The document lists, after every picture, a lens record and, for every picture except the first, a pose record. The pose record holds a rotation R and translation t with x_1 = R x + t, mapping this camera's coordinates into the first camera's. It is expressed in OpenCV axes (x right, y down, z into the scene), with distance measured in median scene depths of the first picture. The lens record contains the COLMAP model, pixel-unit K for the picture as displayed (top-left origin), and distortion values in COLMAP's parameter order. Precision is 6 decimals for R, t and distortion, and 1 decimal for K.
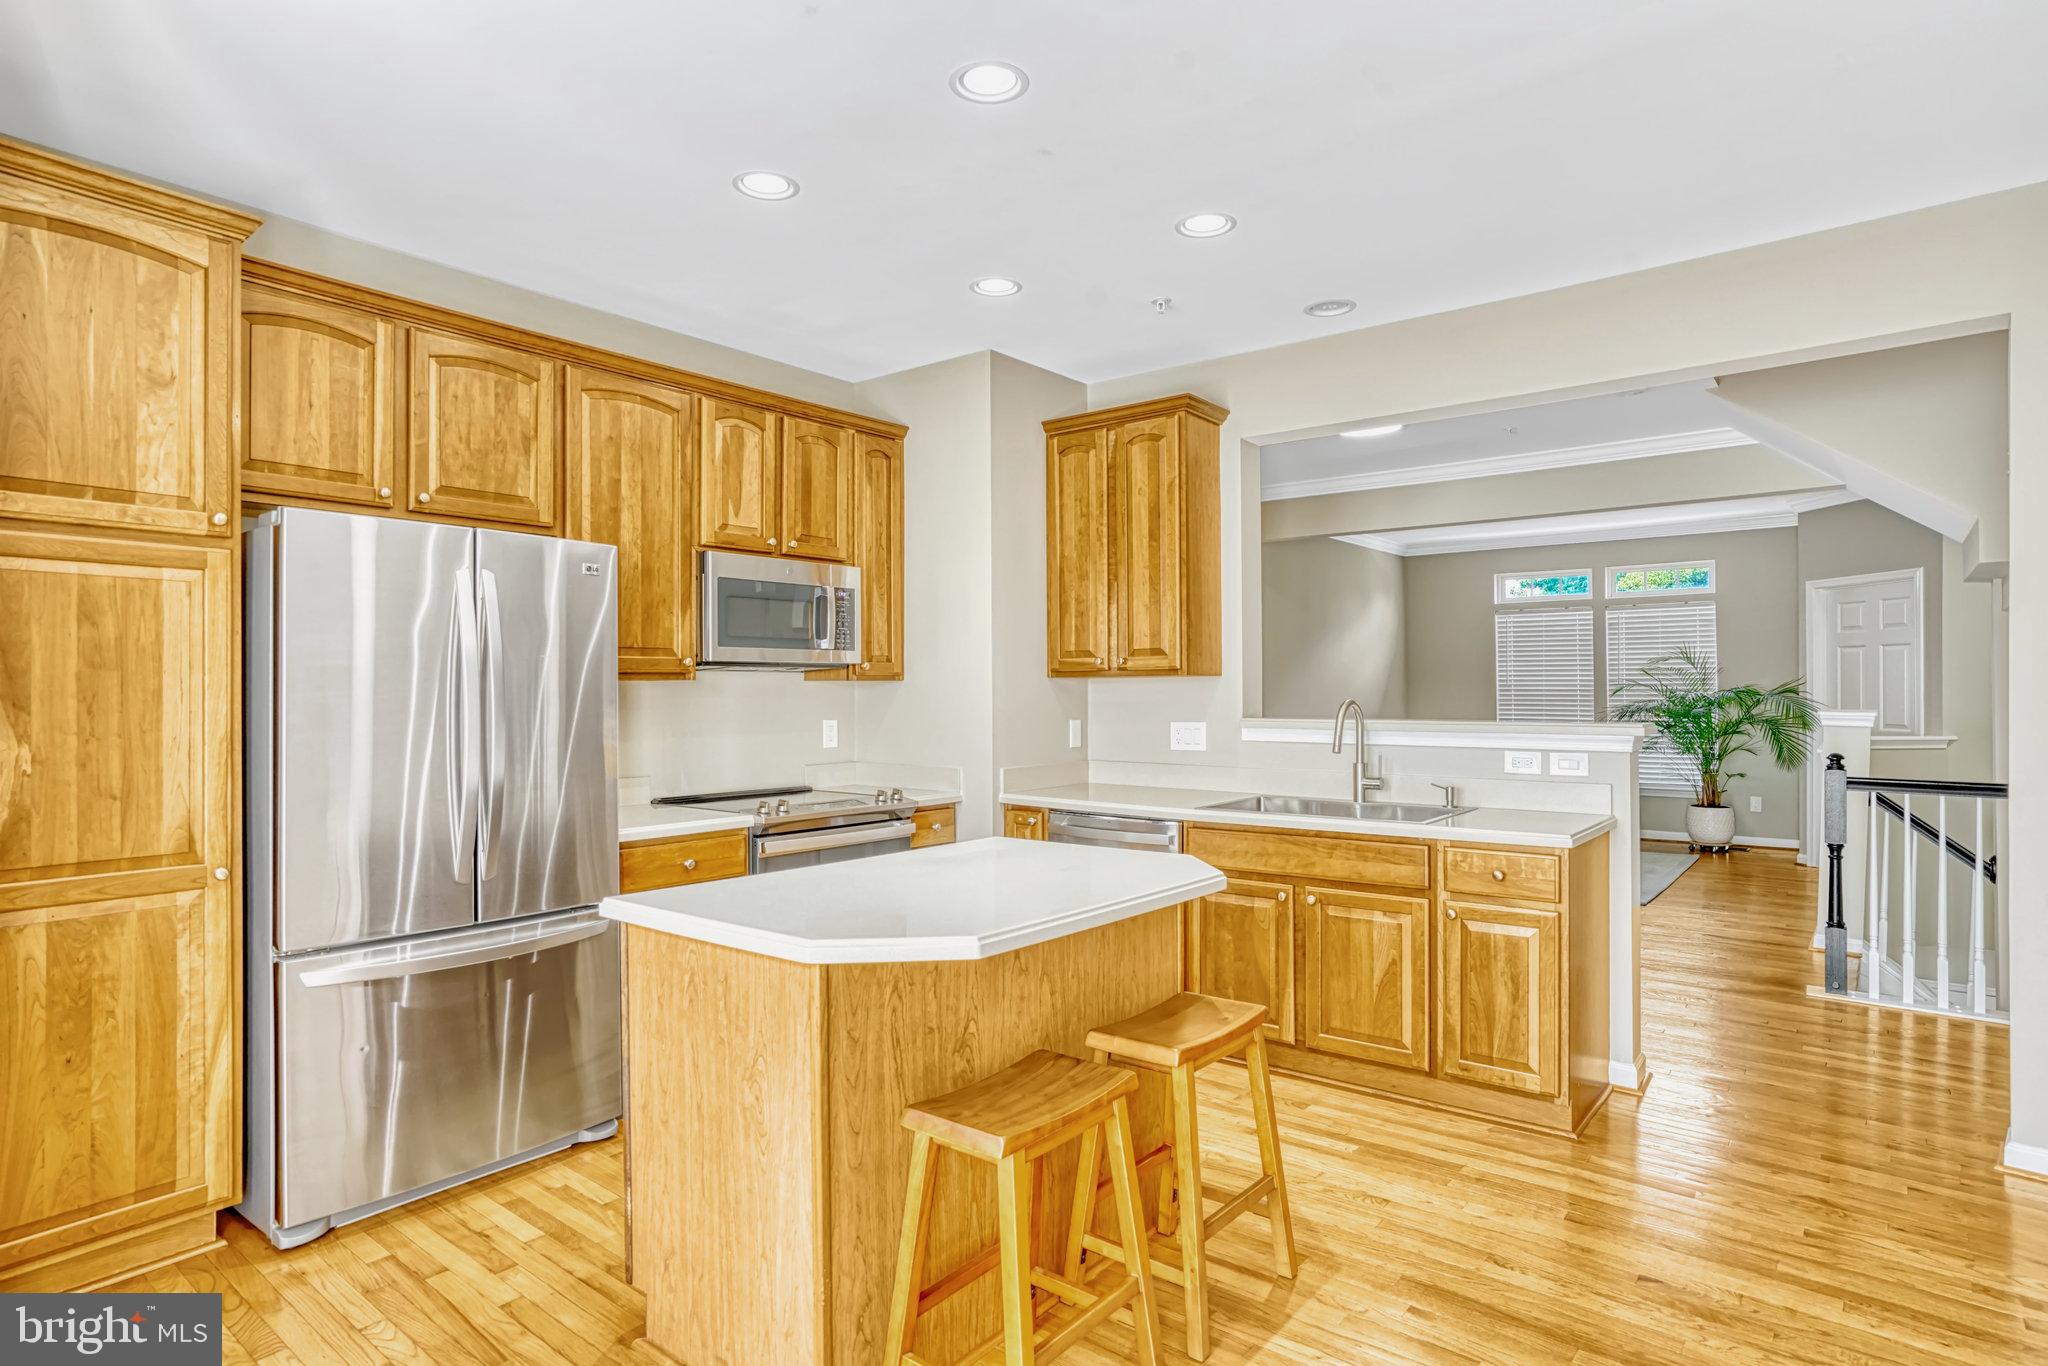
lens RADIAL K [[1065.7, 0, 1011.6], [0, 1065.7, 687.0], [0, 0, 1]] dist [-0.027162, 0.001031]
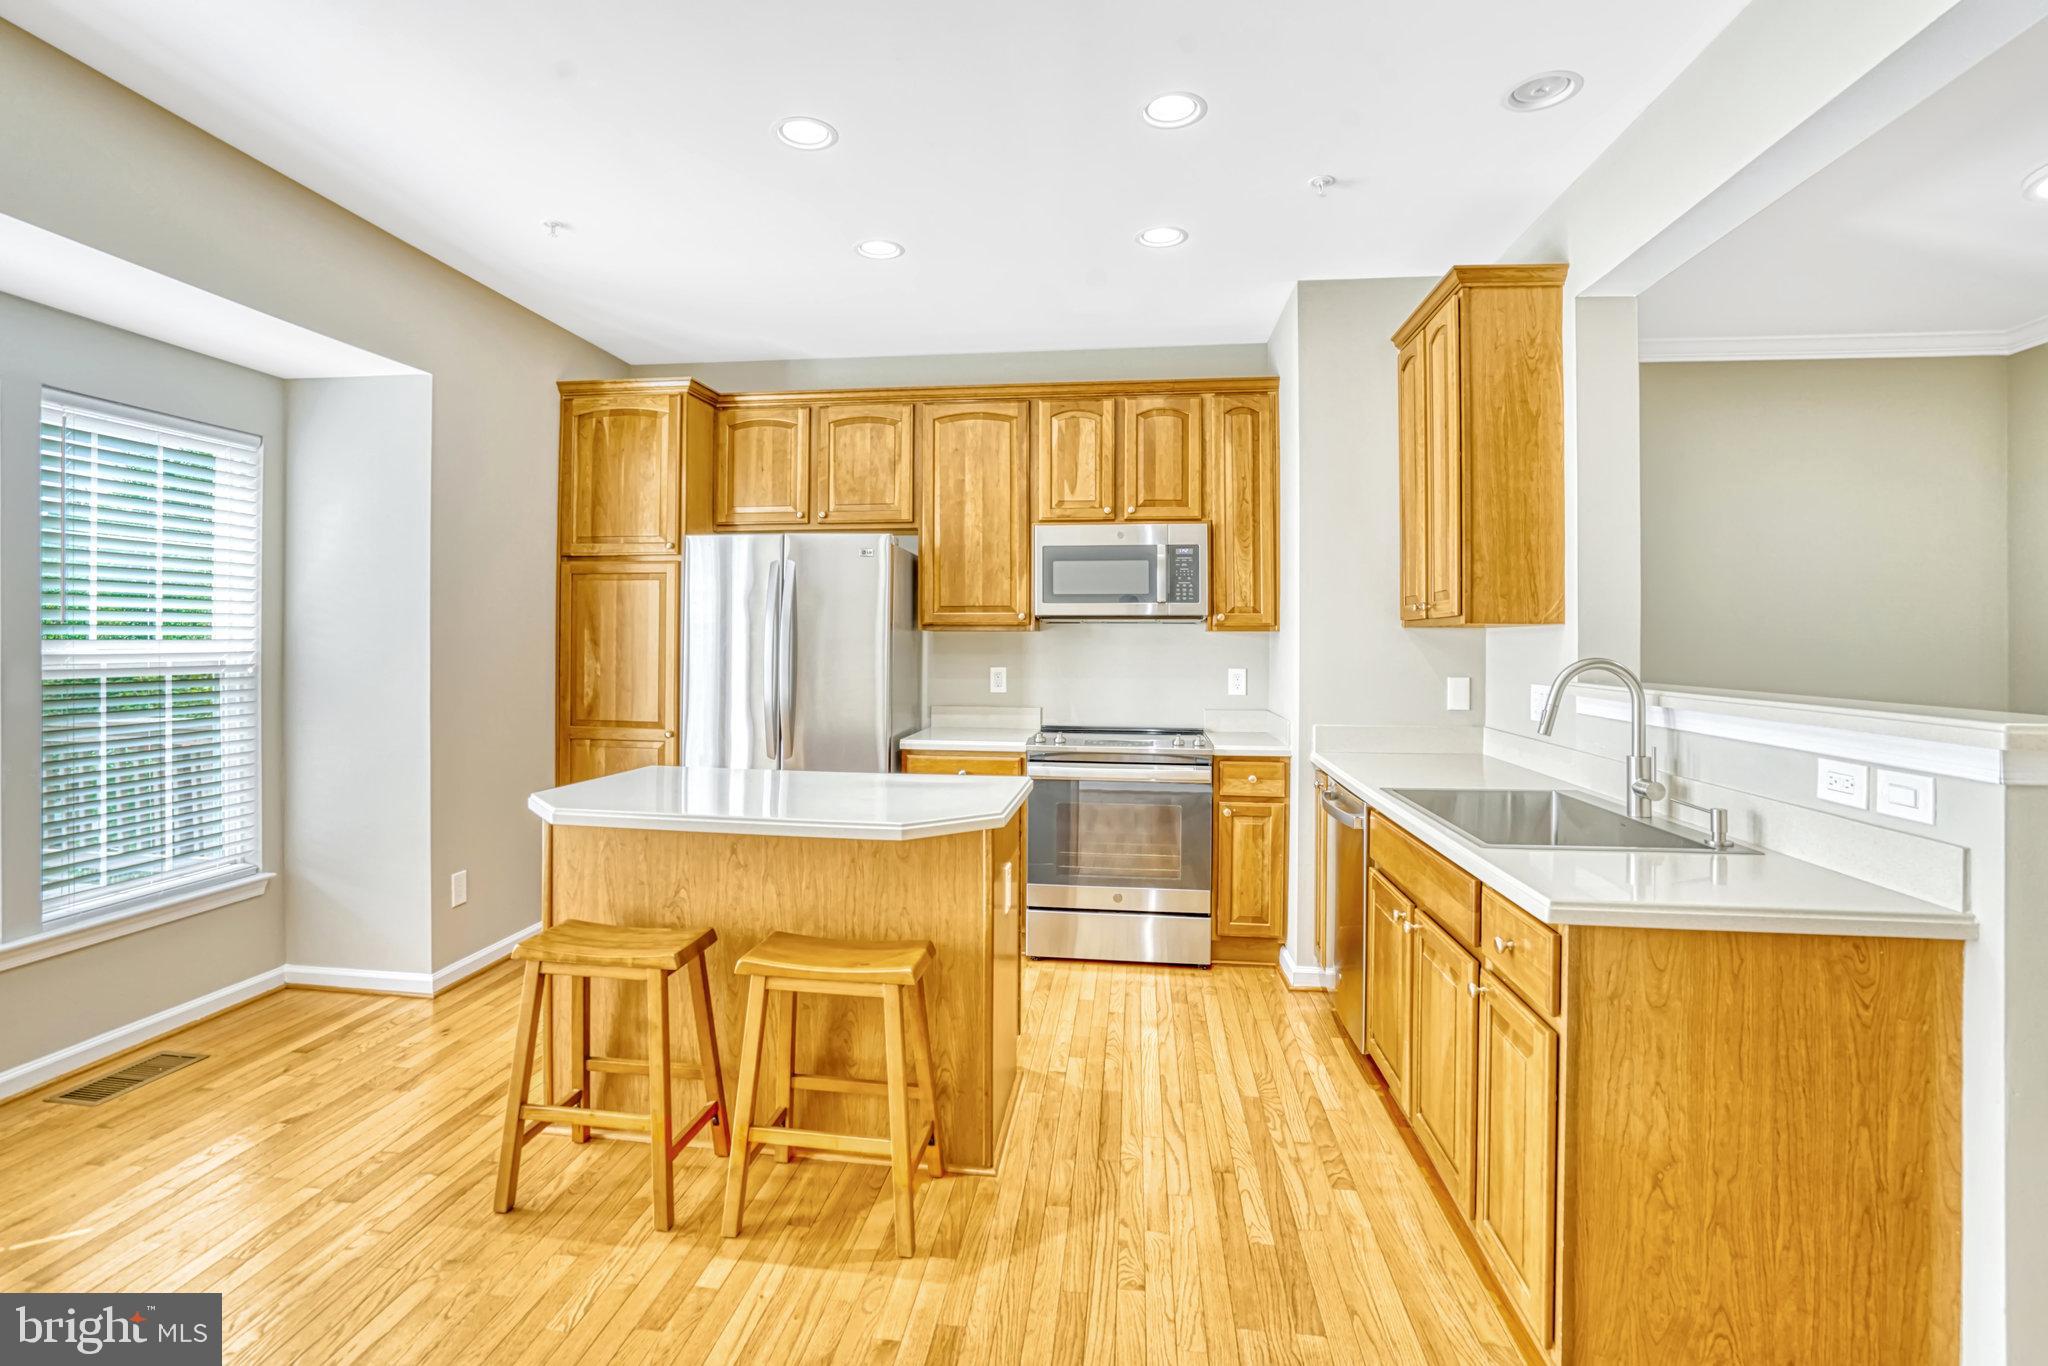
lens RADIAL K [[953.3, 0, 1021.3], [0, 953.3, 645.4], [0, 0, 1]] dist [-0.040507, 0.014647]
pose [[0.542604, 0.010991, -0.839917, 0.648702], [-0.005202, 0.999939, 0.009724, -0.000407], [0.839973, -0.000907, 0.542628, 0.397160]]
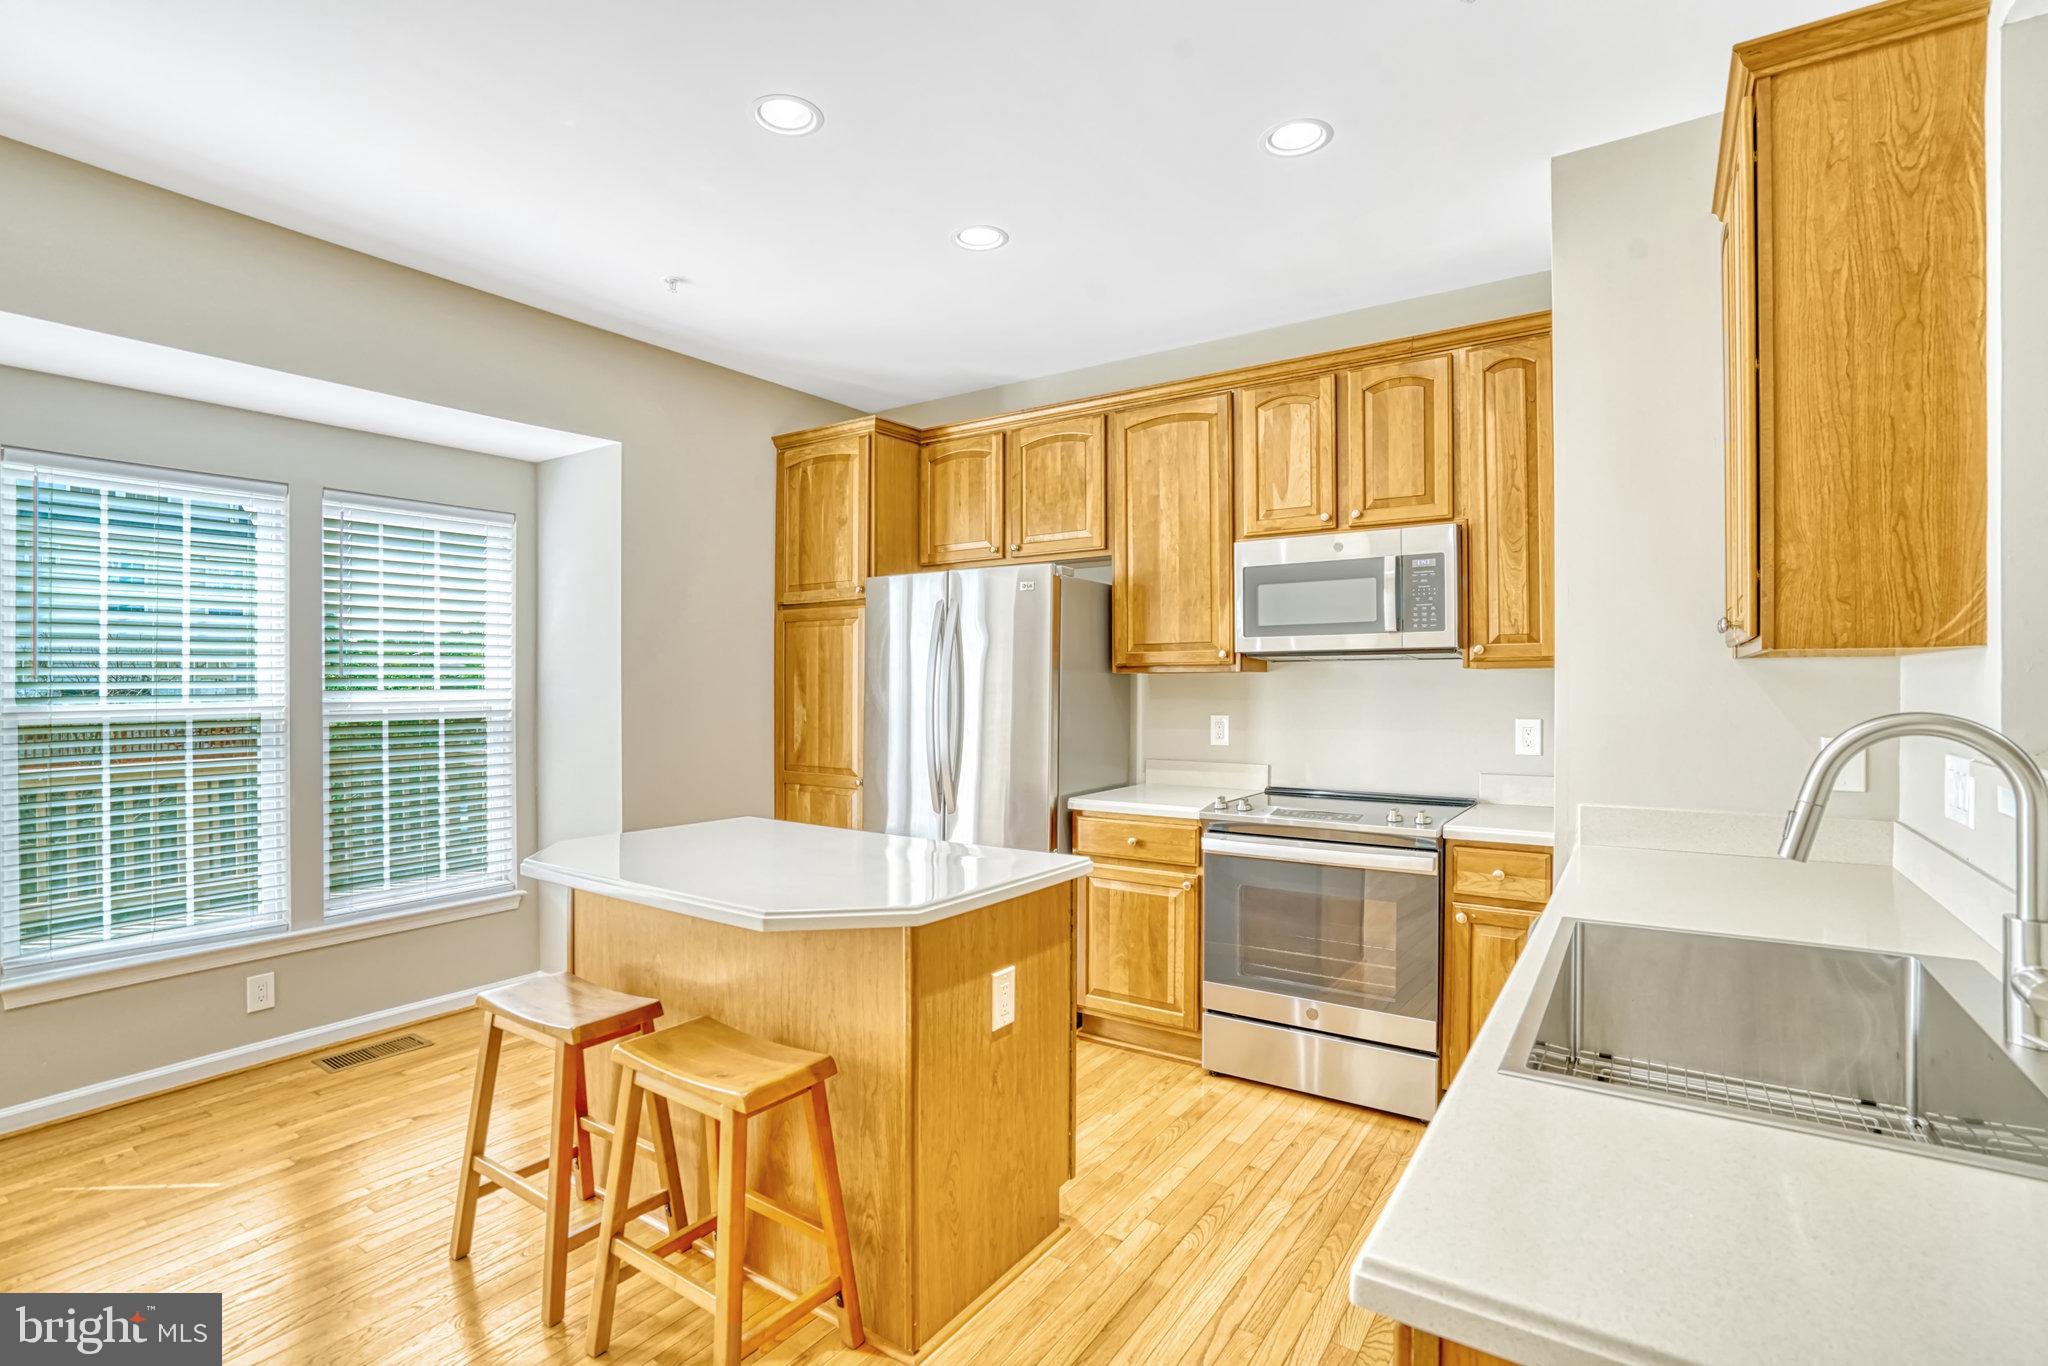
lens RADIAL K [[953.3, 0, 1036.2], [0, 953.3, 694.4], [0, 0, 1]] dist [-0.040507, 0.014647]
pose [[0.108935, 0.015134, -0.993934, 0.605165], [0.006255, 0.999854, 0.015910, -0.000388], [0.994029, -0.007951, 0.108824, 0.730112]]
